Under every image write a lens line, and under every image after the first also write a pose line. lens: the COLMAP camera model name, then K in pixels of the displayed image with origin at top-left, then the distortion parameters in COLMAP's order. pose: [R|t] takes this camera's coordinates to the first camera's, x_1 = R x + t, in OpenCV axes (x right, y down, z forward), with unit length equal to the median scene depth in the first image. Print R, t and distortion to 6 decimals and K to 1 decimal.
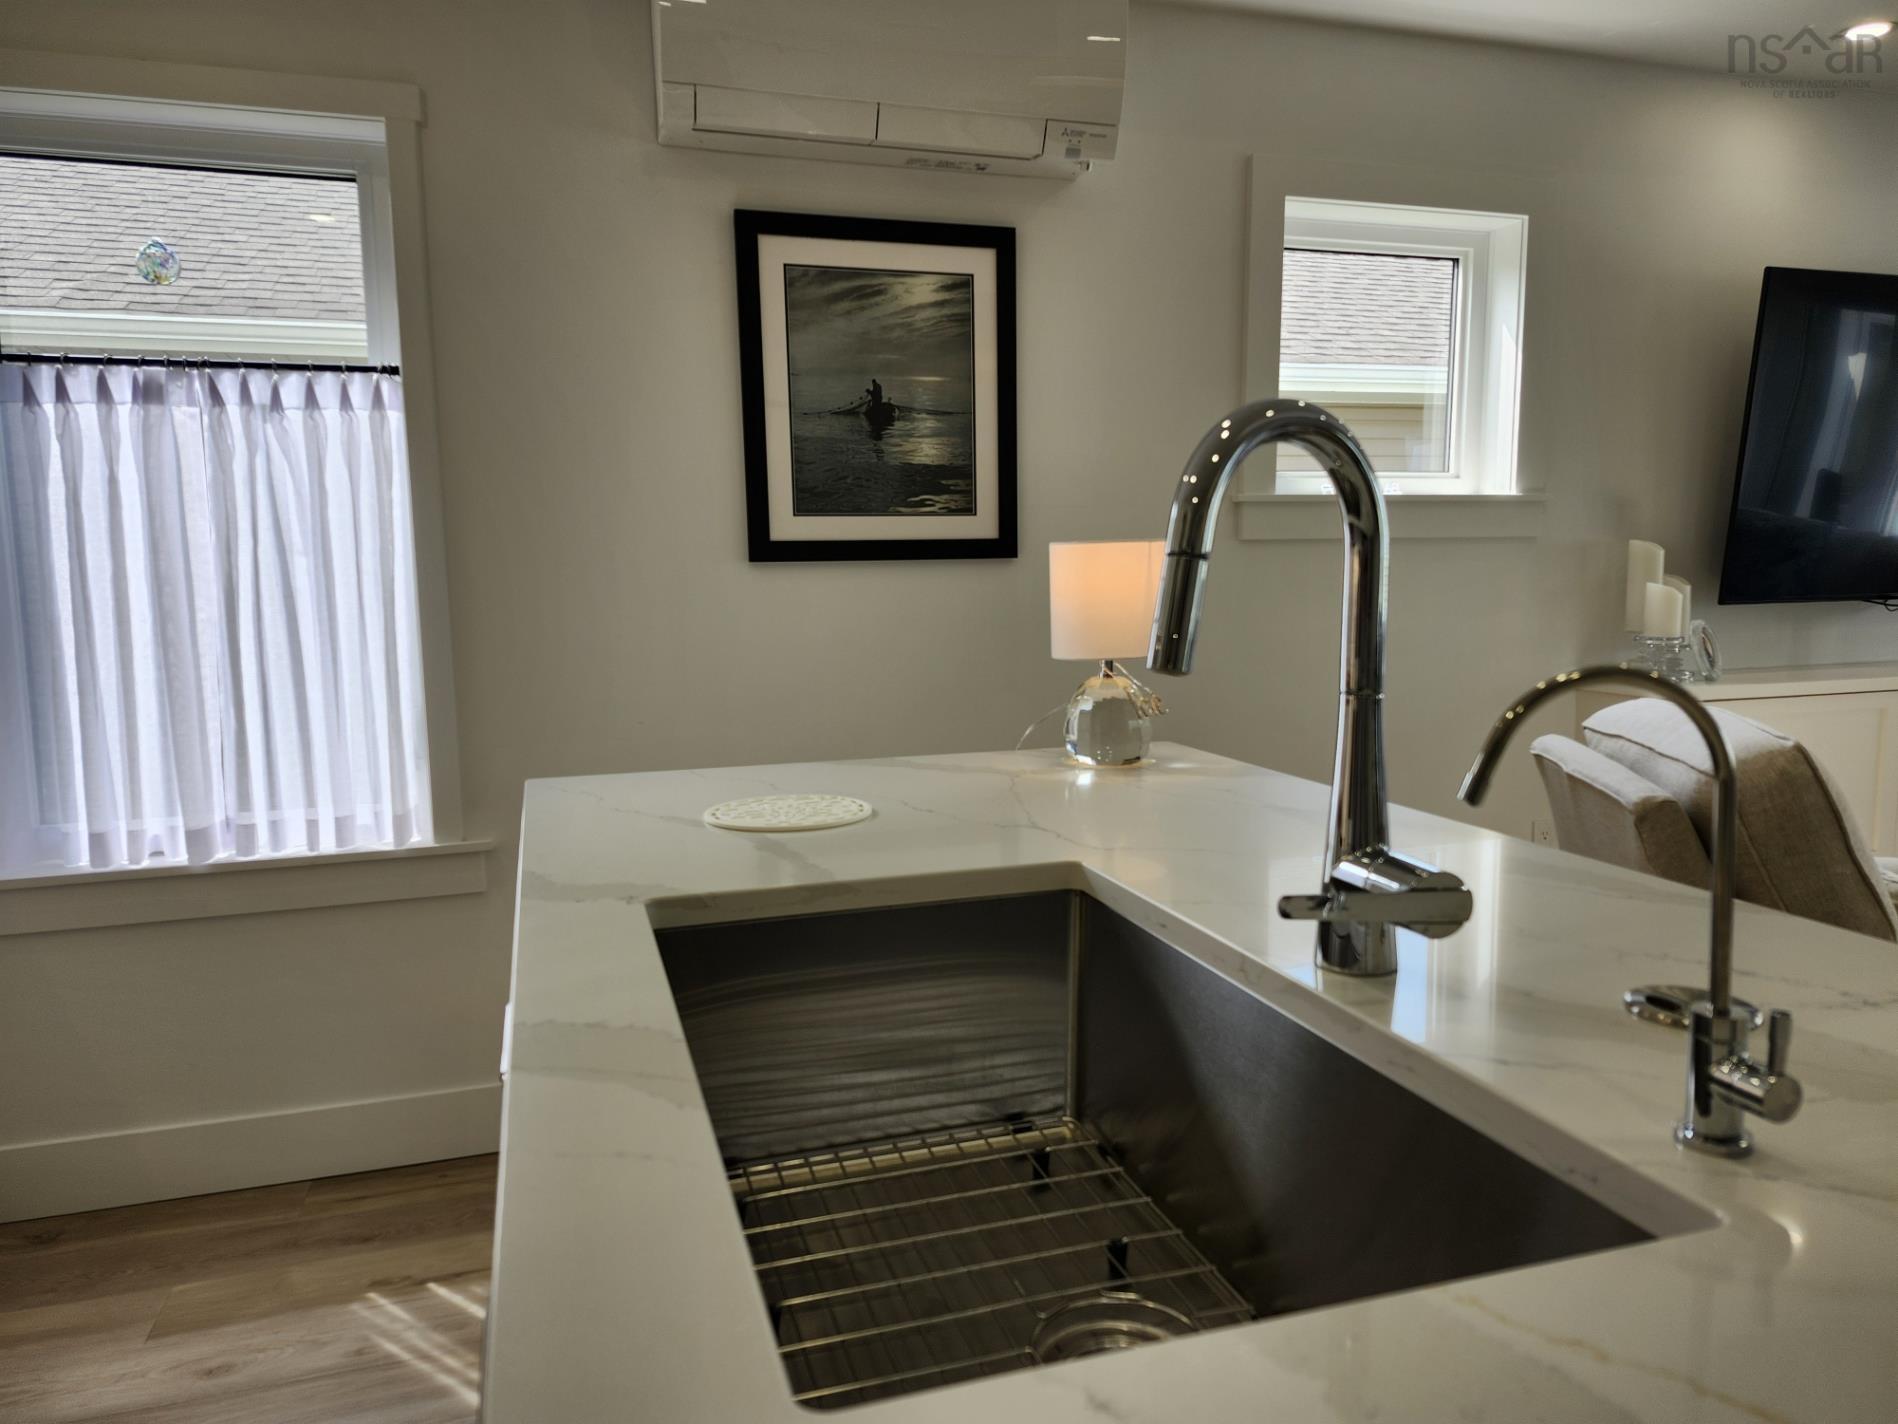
lens RADIAL K [[1294.1, 0, 975.0], [0, 1294.1, 743.2], [0, 0, 1]] dist [0.115070, -0.119272]
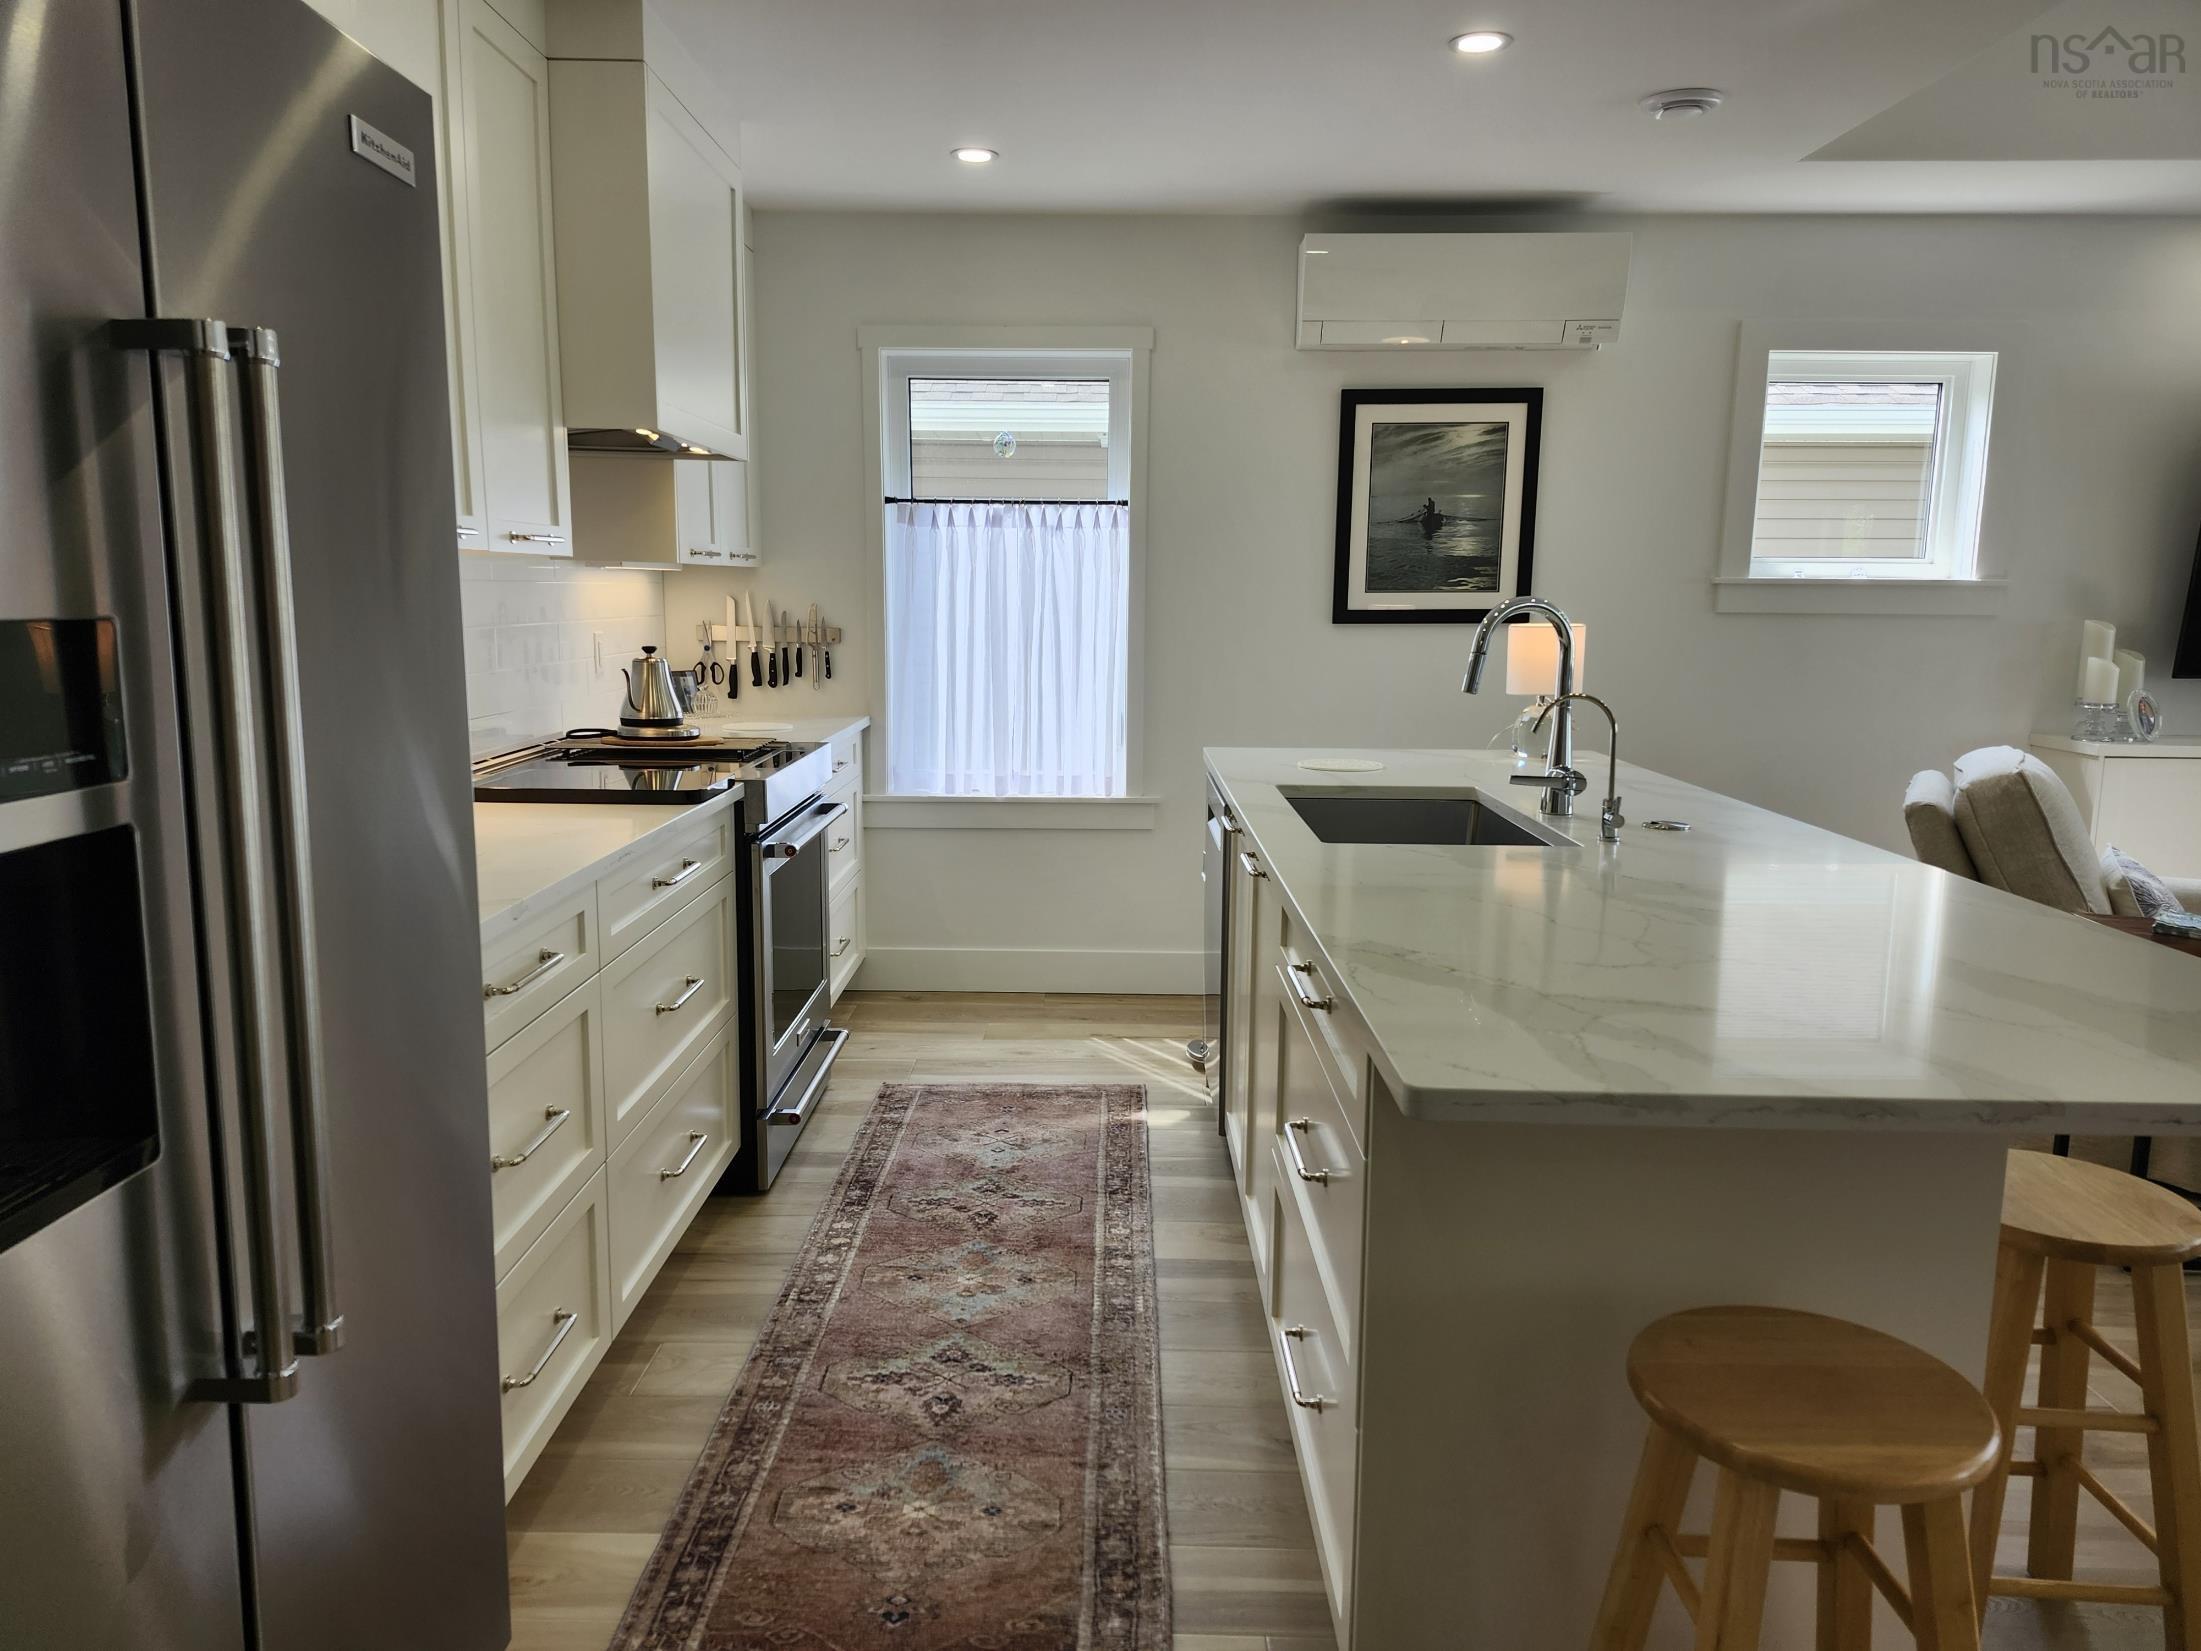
lens RADIAL K [[1530.0, 0, 1100.5], [0, 1530.0, 825.5], [0, 0, 1]] dist [0.083066, -0.001087]
pose [[0.948348, 0.070797, -0.309231, 0.132238], [-0.065700, 0.997477, 0.026880, 0.059605], [0.310354, -0.005175, 0.950607, -0.741566]]
